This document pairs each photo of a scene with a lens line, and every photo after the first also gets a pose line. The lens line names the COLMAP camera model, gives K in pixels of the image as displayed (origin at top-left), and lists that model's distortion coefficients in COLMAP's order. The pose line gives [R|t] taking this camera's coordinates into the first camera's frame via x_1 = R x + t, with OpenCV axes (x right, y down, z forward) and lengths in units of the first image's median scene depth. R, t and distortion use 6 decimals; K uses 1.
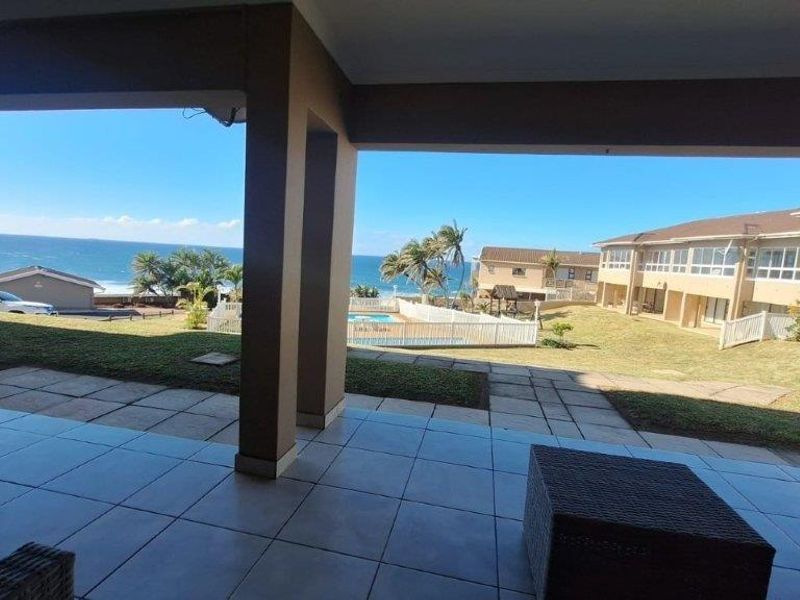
lens RADIAL K [[422.3, 0, 393.1], [0, 422.3, 298.5], [0, 0, 1]] dist [-0.005891, 0.002554]
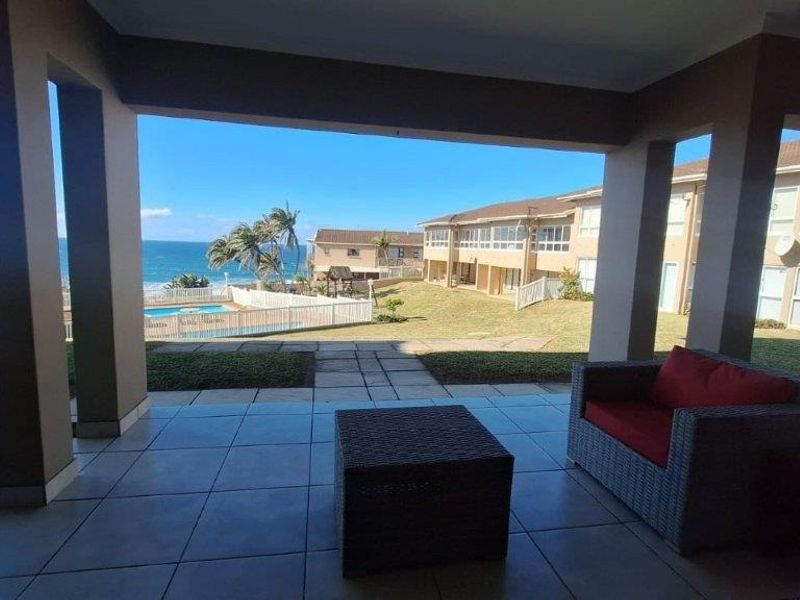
lens RADIAL K [[422.3, 0, 393.1], [0, 422.3, 298.5], [0, 0, 1]] dist [-0.005891, 0.002554]
pose [[0.928829, -0.075804, 0.362671, 0.007649], [0.061339, 0.996800, 0.051253, 0.001774], [-0.365395, -0.025360, 0.930507, -0.001219]]
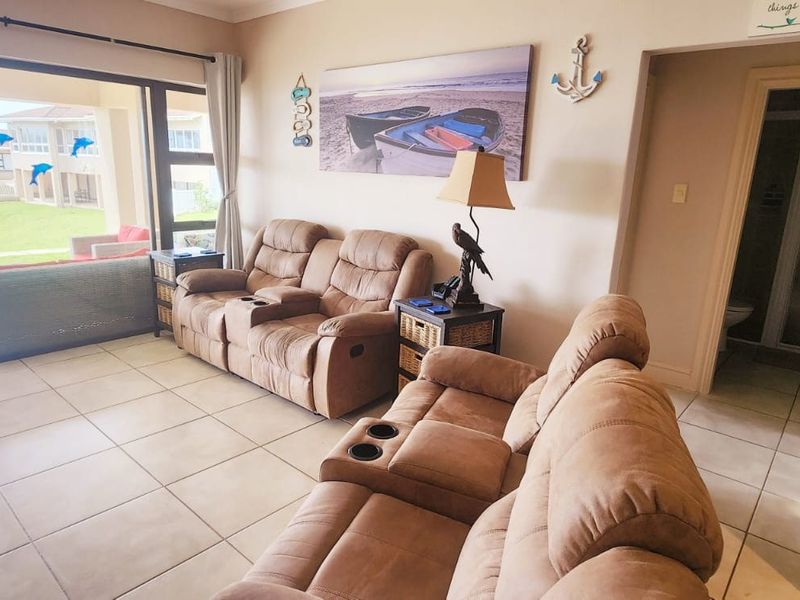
lens RADIAL K [[532.5, 0, 412.2], [0, 532.5, 296.6], [0, 0, 1]] dist [-0.004817, -0.002397]
pose [[0.478915, -0.253664, 0.840413, -0.043418], [0.080164, 0.965979, 0.245882, 0.004696], [-0.874193, -0.050386, 0.482957, -0.161961]]
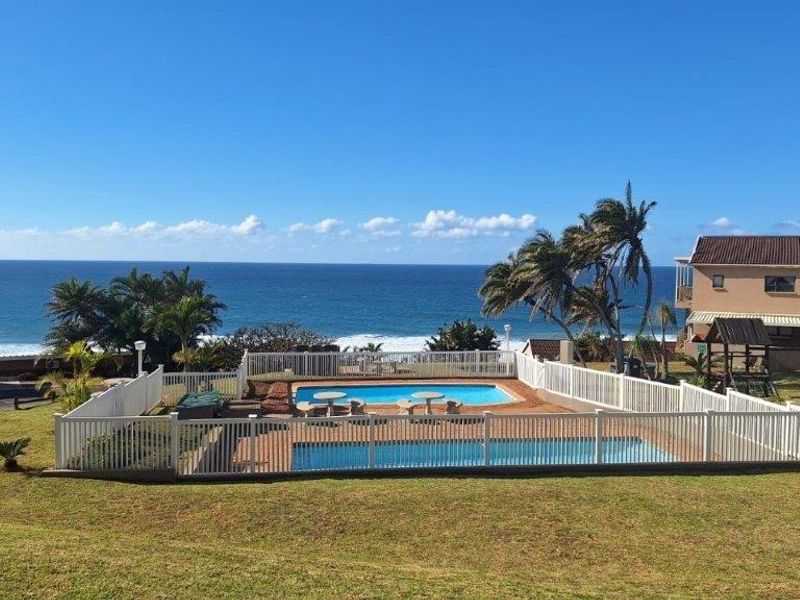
lens RADIAL K [[677.3, 0, 400.0], [0, 677.3, 300.0], [0, 0, 1]] dist [-0.003715, 0.001886]
pose [[0.970773, -0.040279, -0.236594, 0.098648], [0.027208, 0.997931, -0.058256, -0.021851], [0.238451, 0.050117, 0.969860, 0.246254]]
